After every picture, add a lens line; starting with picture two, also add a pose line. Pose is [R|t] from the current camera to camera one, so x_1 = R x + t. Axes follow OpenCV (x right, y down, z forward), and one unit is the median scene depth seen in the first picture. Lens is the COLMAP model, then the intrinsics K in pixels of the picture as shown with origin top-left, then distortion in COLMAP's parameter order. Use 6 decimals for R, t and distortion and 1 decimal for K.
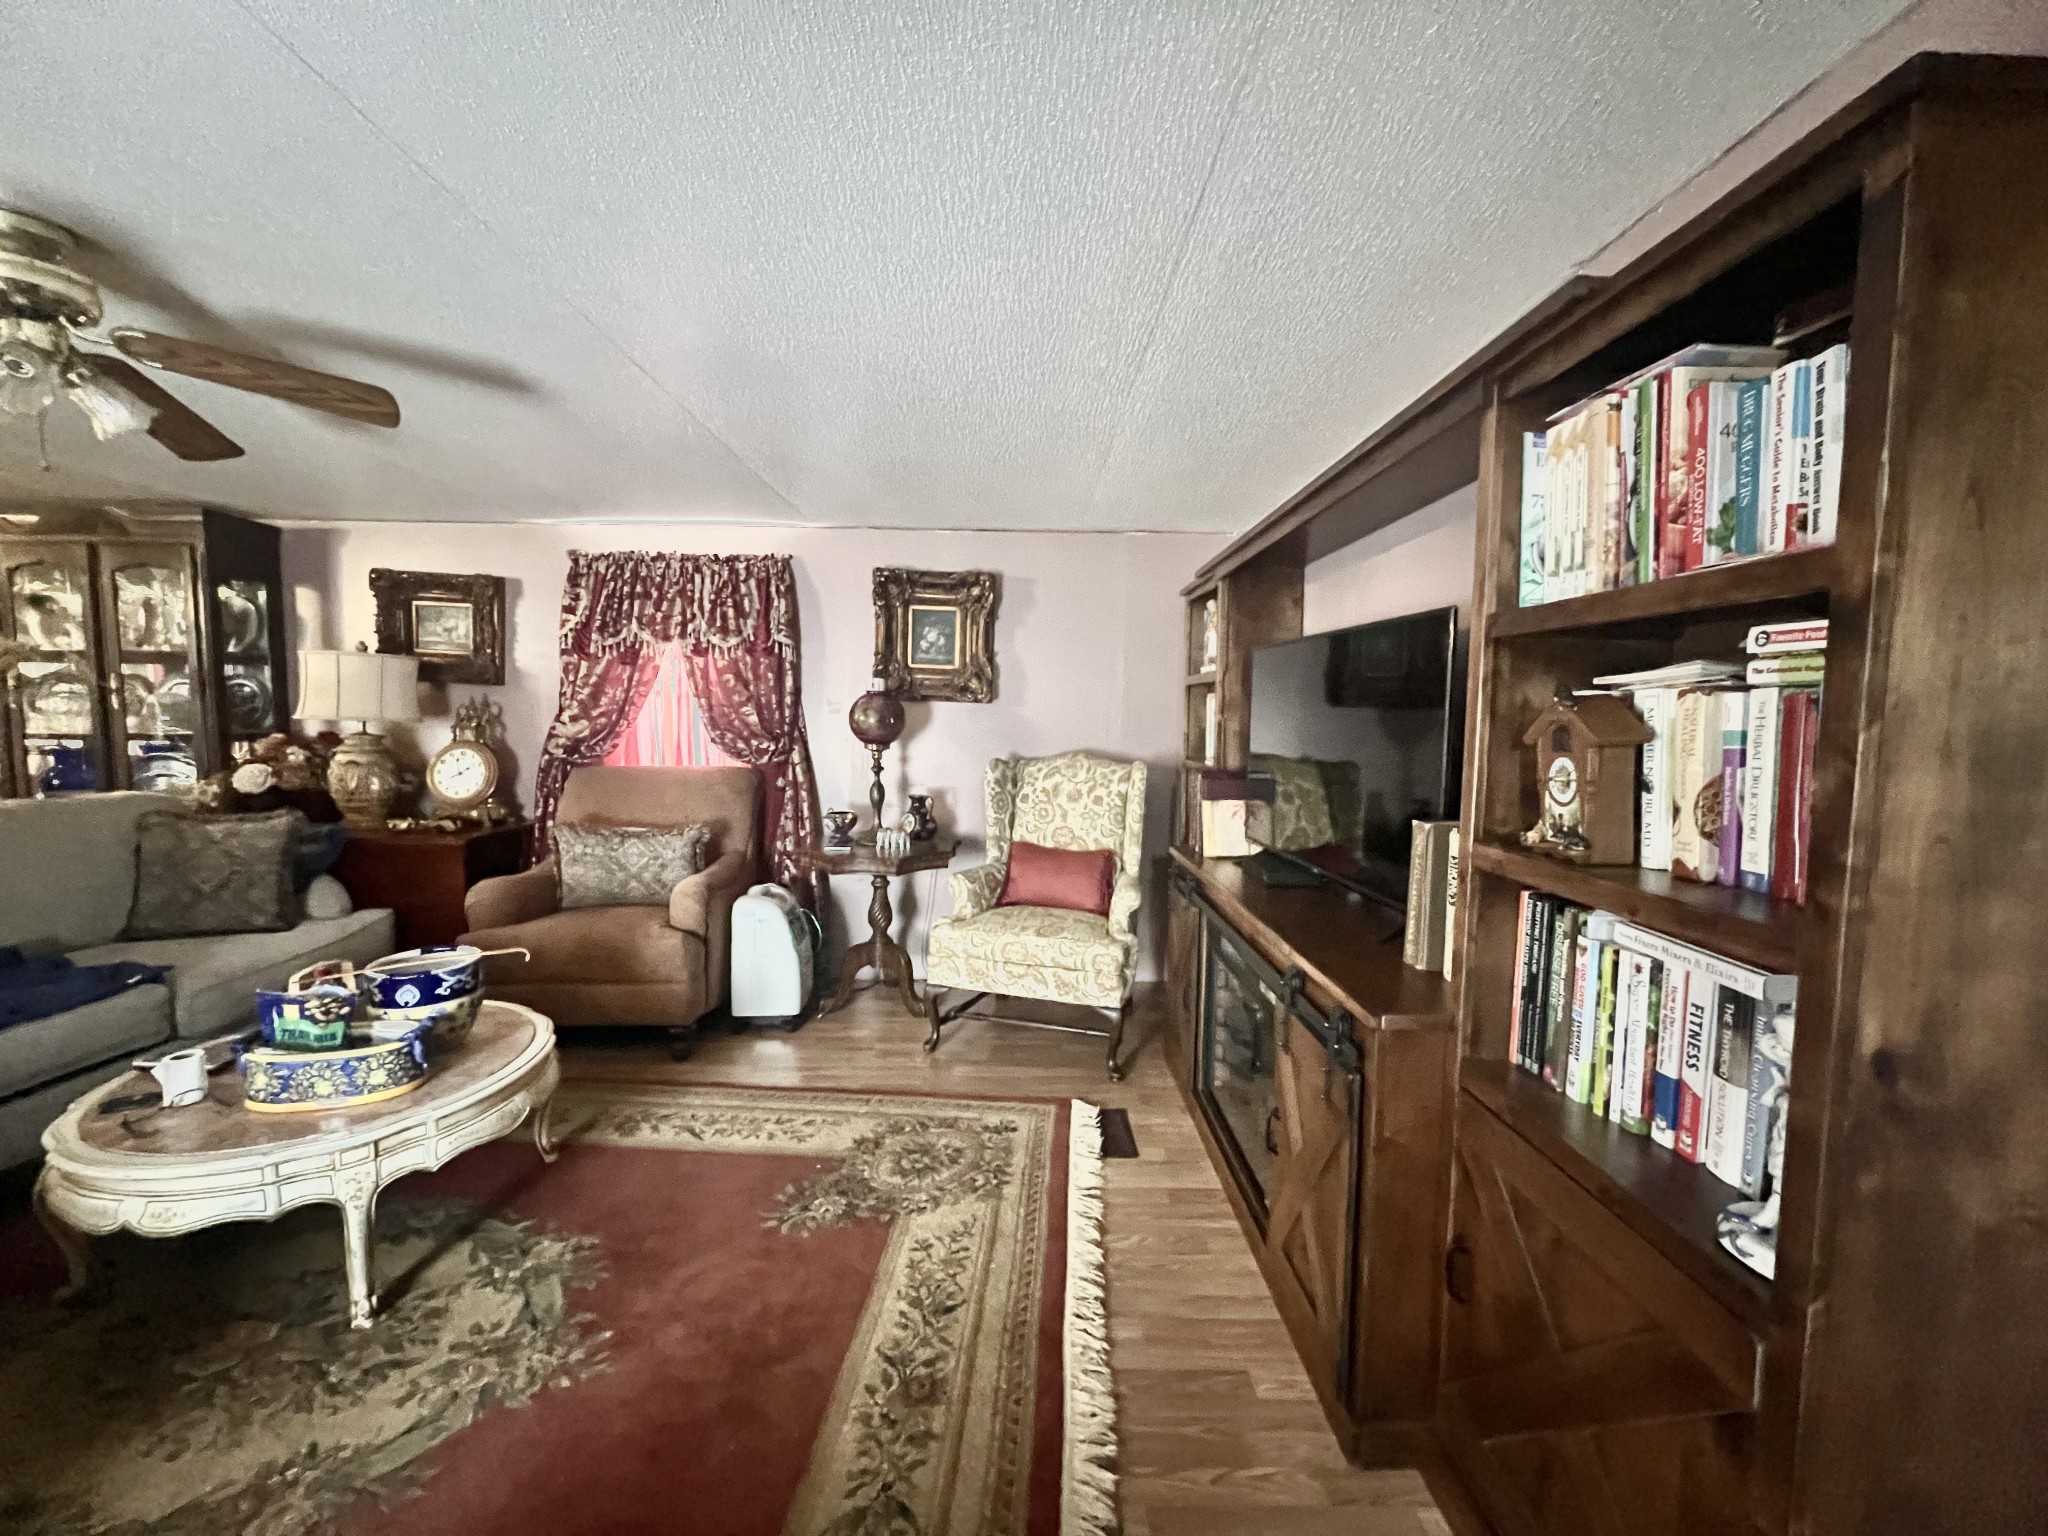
lens RADIAL K [[811.9, 0, 1028.5], [0, 811.9, 772.8], [0, 0, 1]] dist [-0.001047, 0.000292]
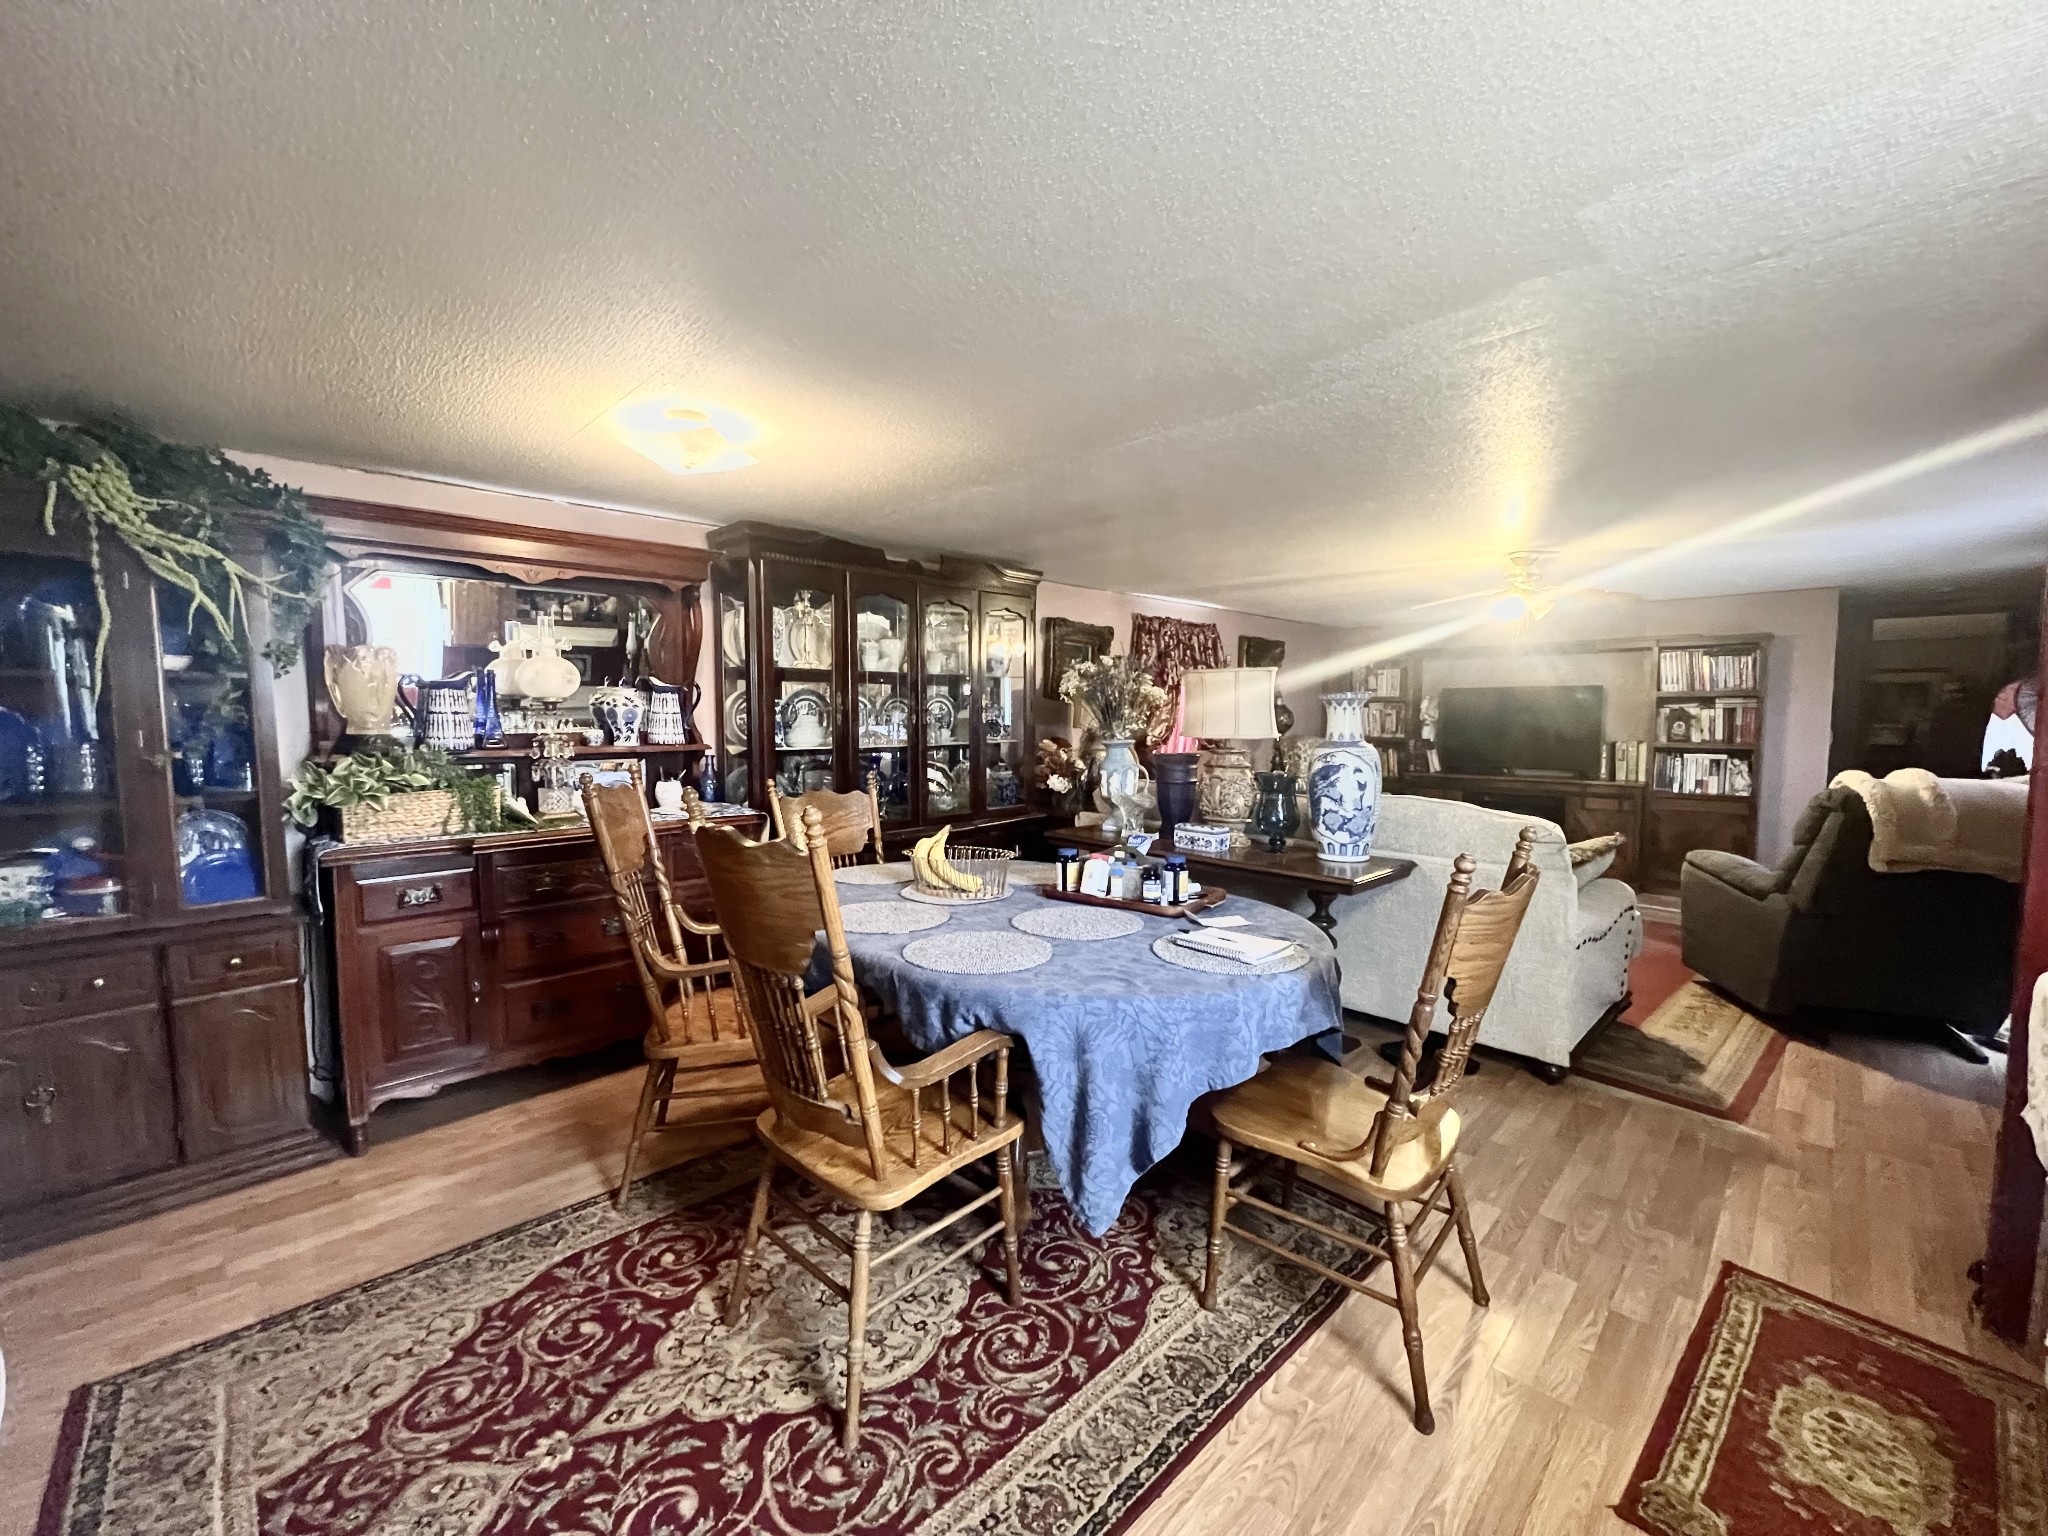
lens RADIAL K [[811.9, 0, 1031.9], [0, 811.9, 768.6], [0, 0, 1]] dist [-0.001047, 0.000292]
pose [[0.719459, -0.059466, 0.691985, -2.021071], [0.063642, 0.997781, 0.019576, -0.029254], [-0.691613, 0.029955, 0.721646, 0.055361]]
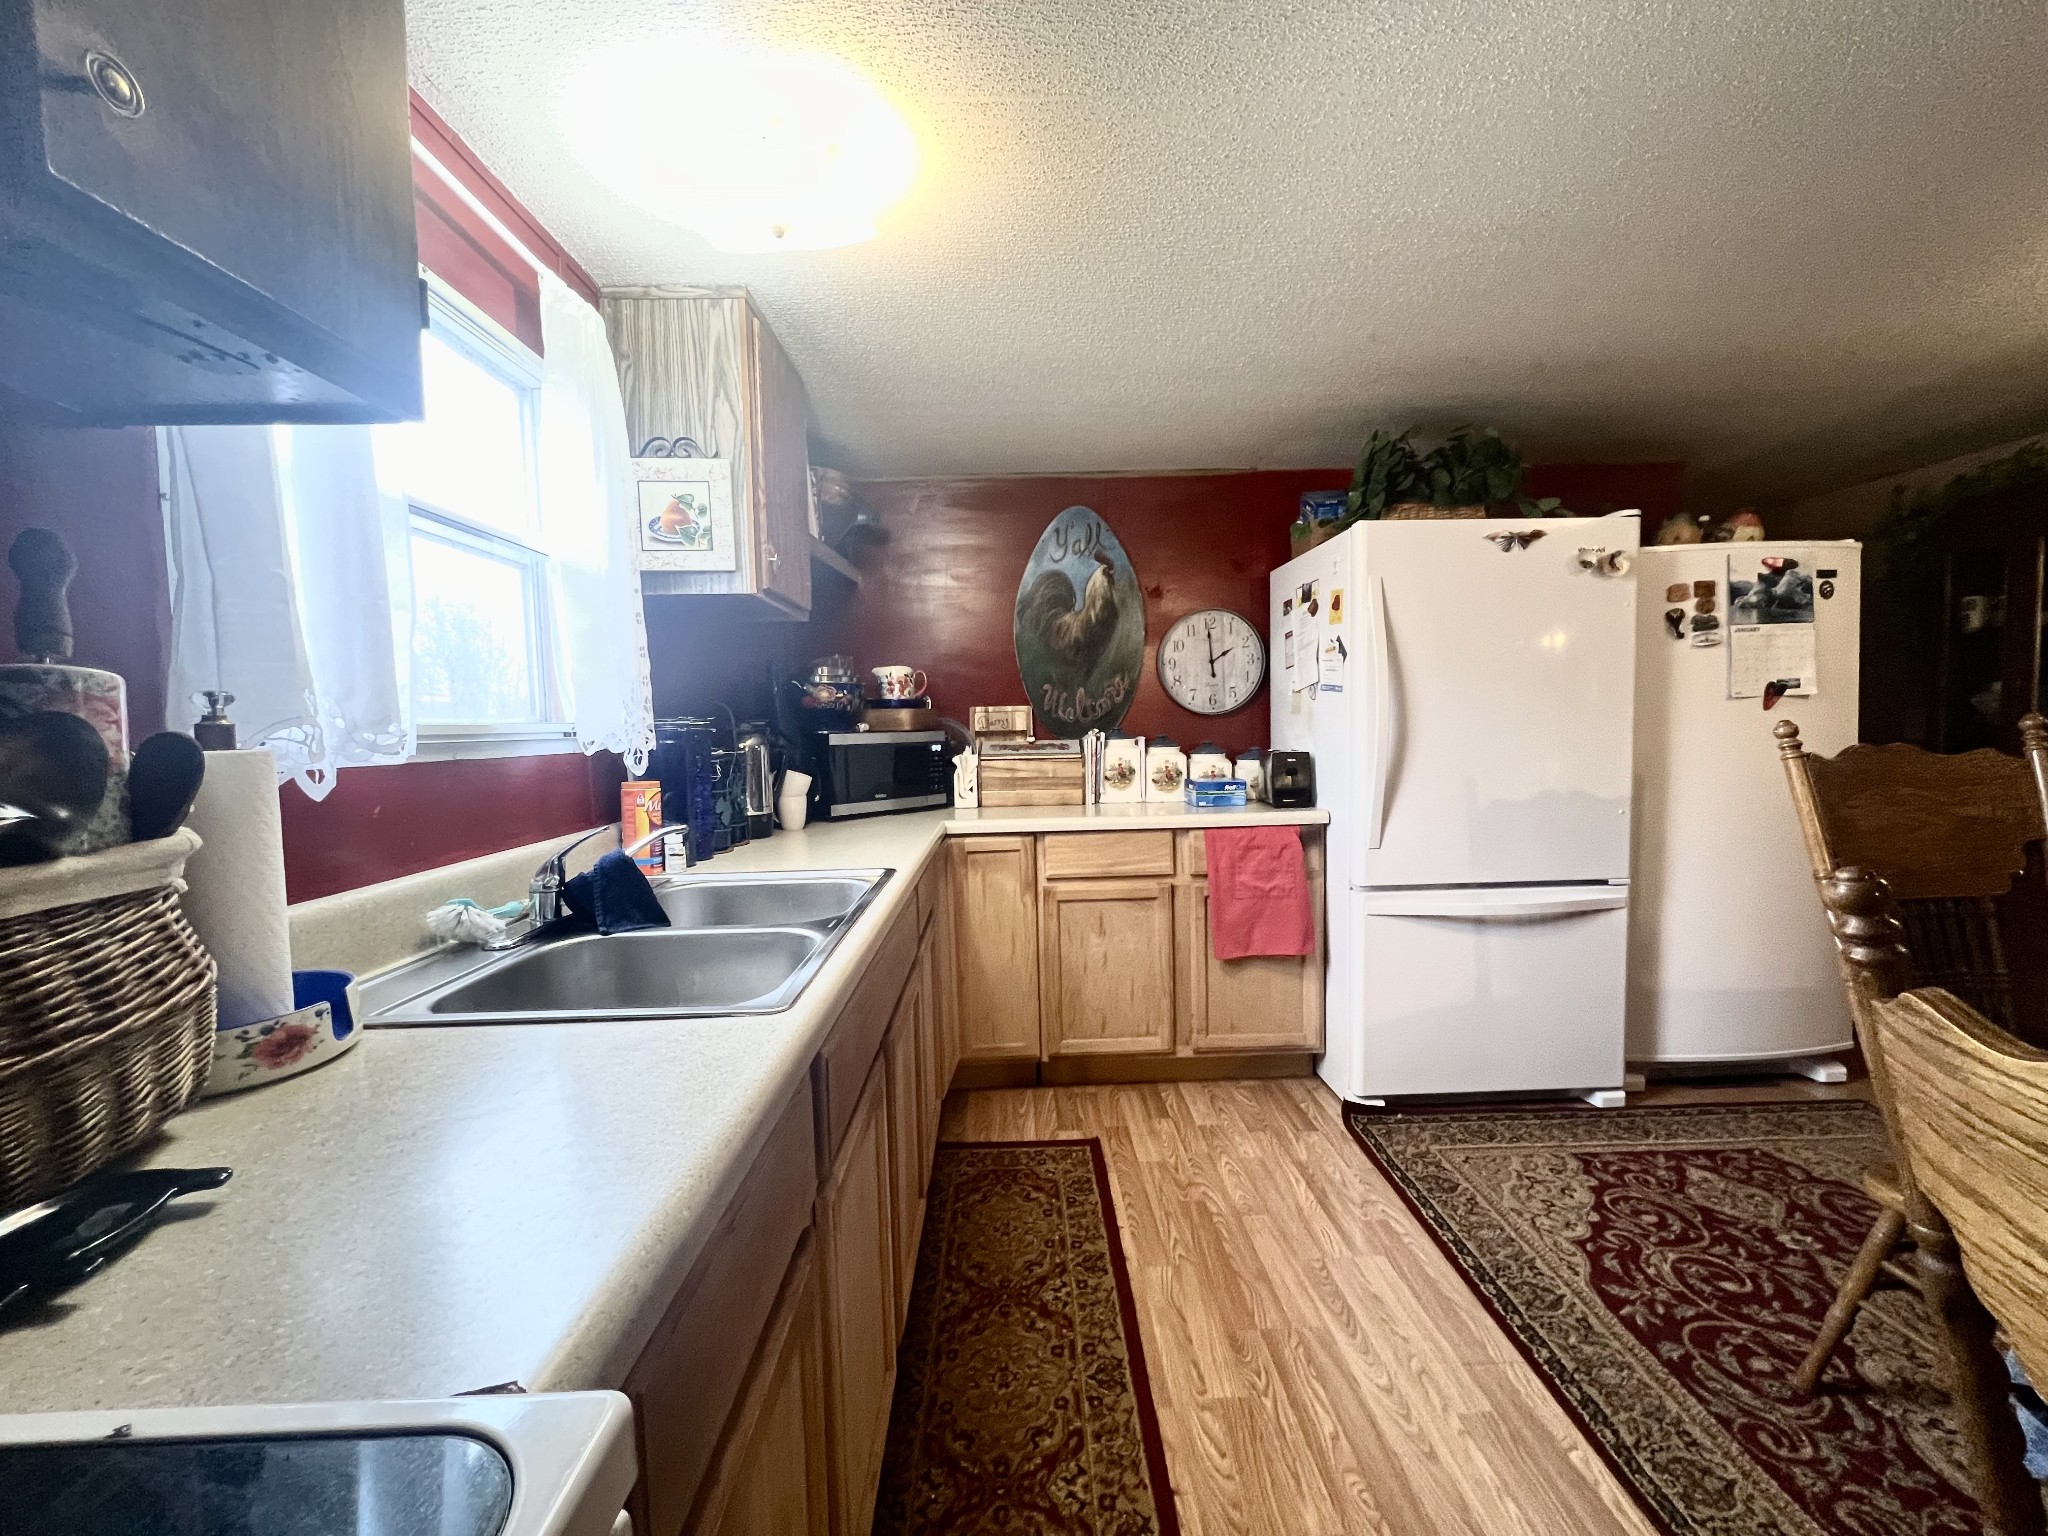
lens RADIAL K [[811.9, 0, 1029.4], [0, 811.9, 773.1], [0, 0, 1]] dist [-0.001047, 0.000292]
pose [[0.008738, 0.052350, -0.998591, -1.395452], [-0.055863, 0.997095, 0.051783, 0.017421], [0.998400, 0.055331, 0.011638, 0.021096]]
